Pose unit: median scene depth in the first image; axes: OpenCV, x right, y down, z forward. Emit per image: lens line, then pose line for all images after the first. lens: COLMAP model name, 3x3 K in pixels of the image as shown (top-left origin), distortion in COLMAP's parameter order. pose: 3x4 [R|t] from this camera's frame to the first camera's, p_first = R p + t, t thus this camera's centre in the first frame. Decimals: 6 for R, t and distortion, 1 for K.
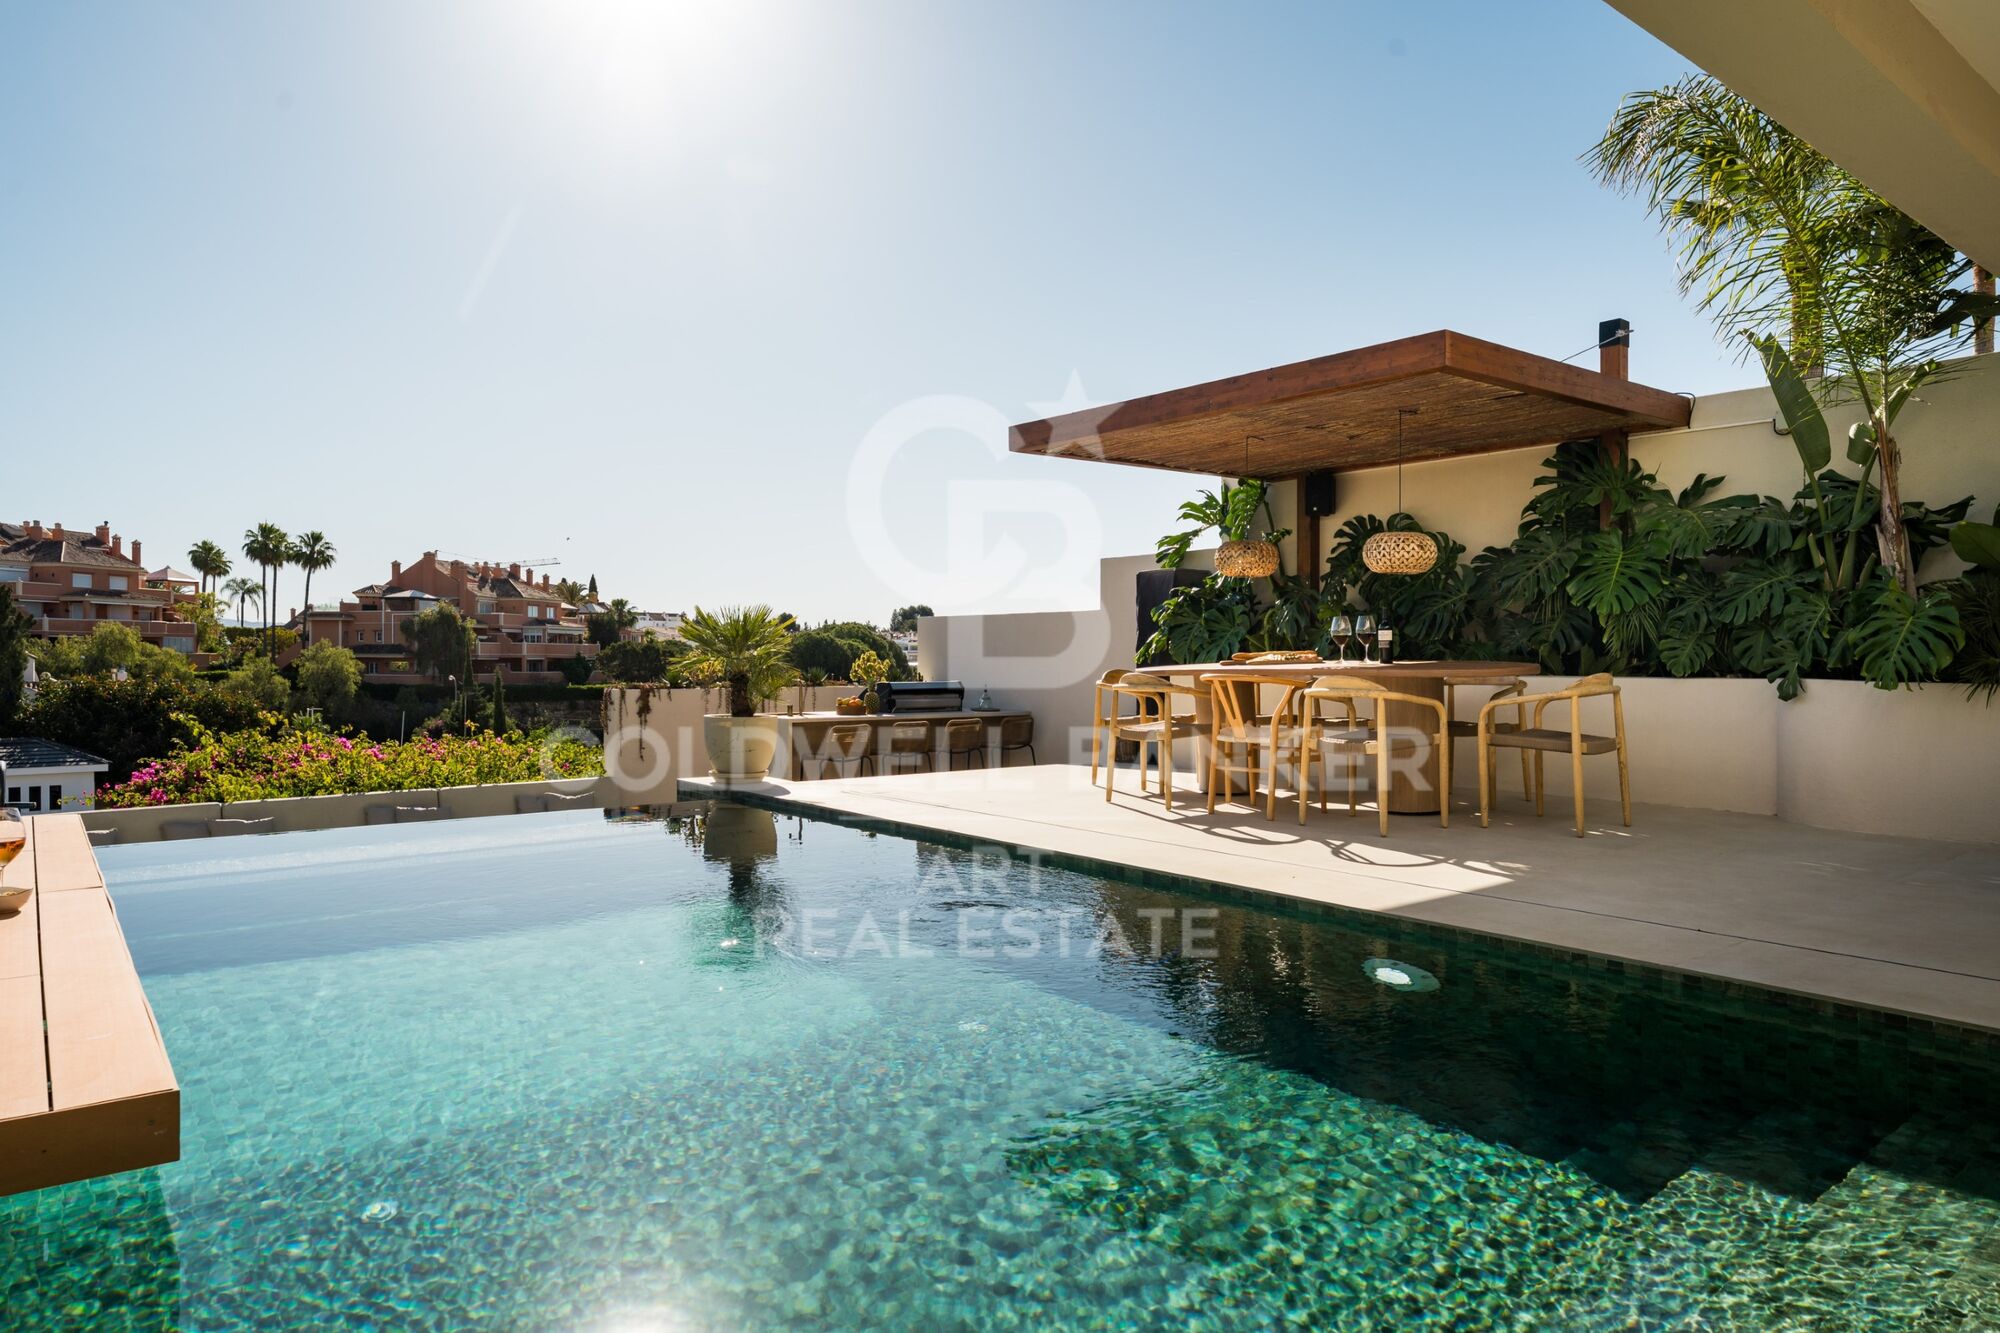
lens RADIAL K [[1239.8, 0, 1000.0], [0, 1239.8, 666.5], [0, 0, 1]] dist [0.003208, 0.001266]
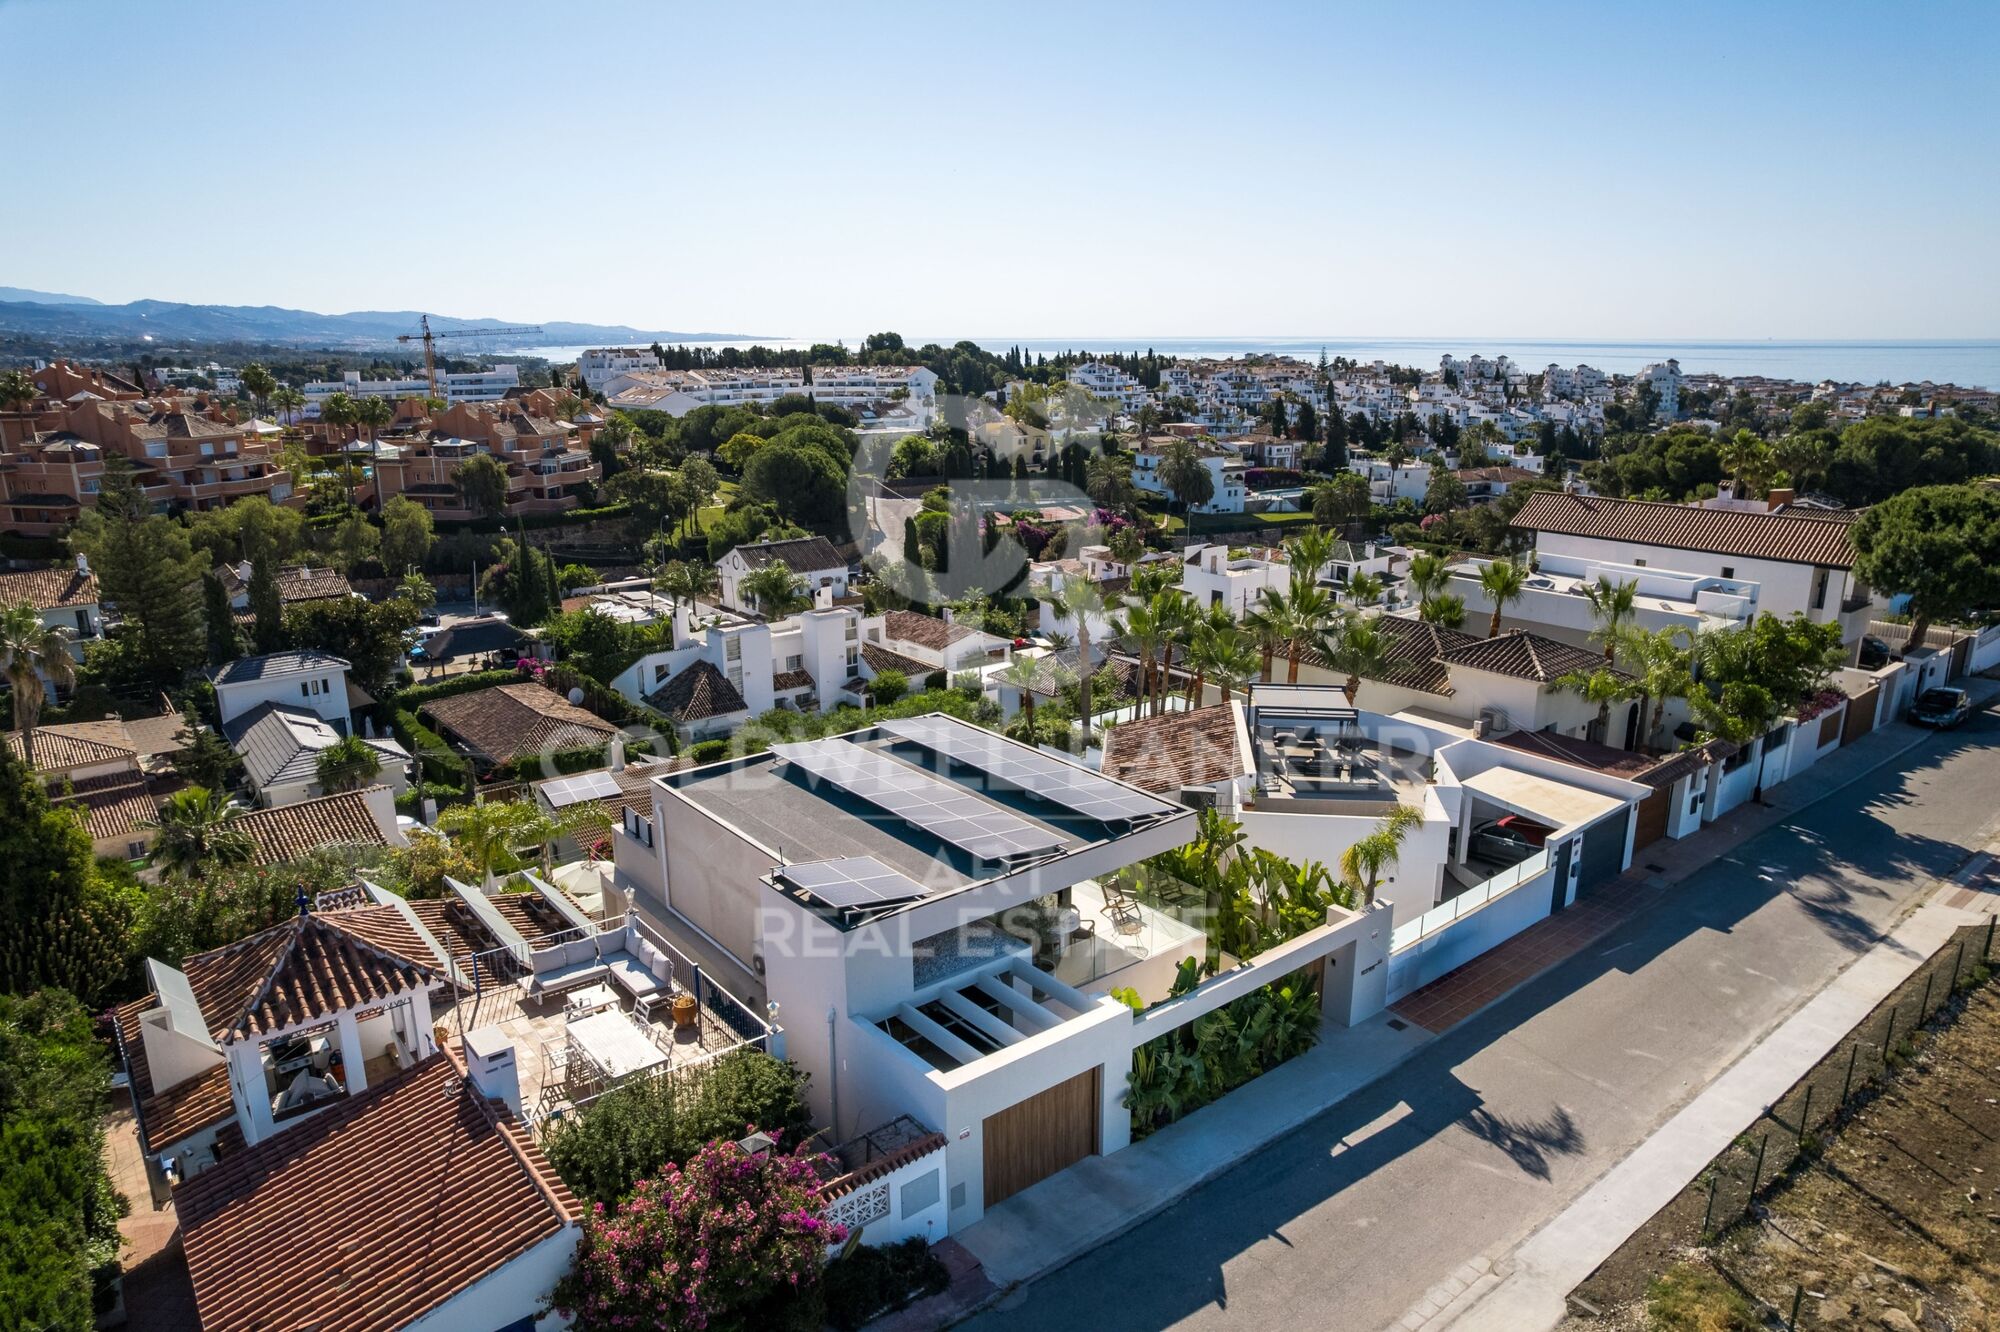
lens RADIAL K [[1247.2, 0, 1000.0], [0, 1247.2, 666.0], [0, 0, 1]] dist [-0.016944, 0.001615]
pose [[0.999864, -0.014445, 0.008006, 0.073188], [0.011886, 0.965963, 0.258406, -0.164478], [-0.011466, -0.258276, 0.966003, -0.299458]]
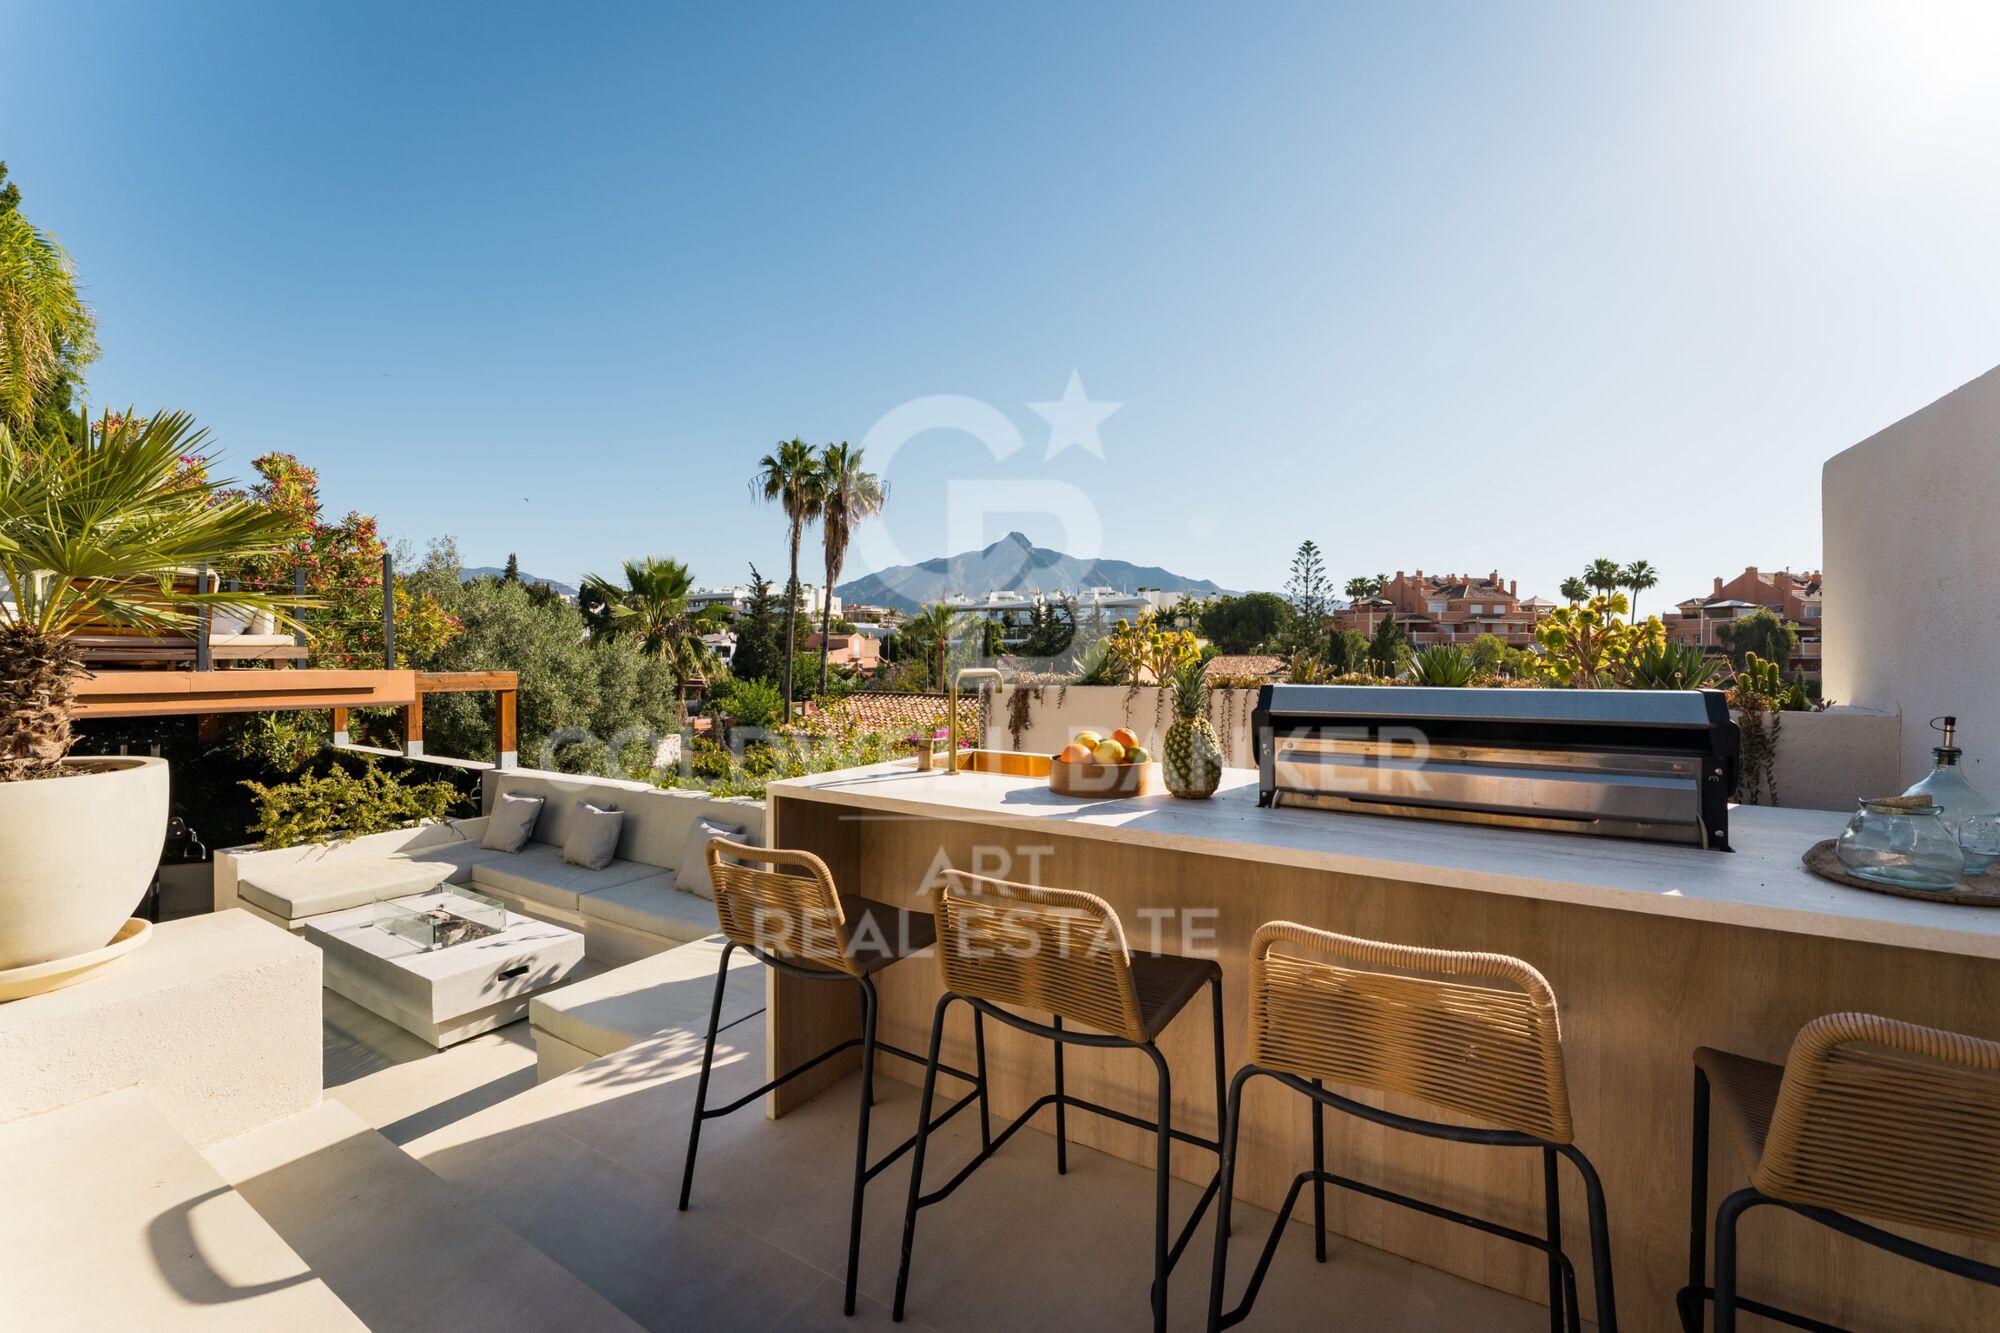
lens RADIAL K [[792.5, 0, 1008.2], [0, 792.5, 672.5], [0, 0, 1]] dist [-0.002975, 0.000260]
pose [[0.345246, 0.014204, -0.938405, -0.001896], [-0.005310, 0.999899, 0.013181, 0.001202], [0.938497, 0.000432, 0.345287, 0.092088]]
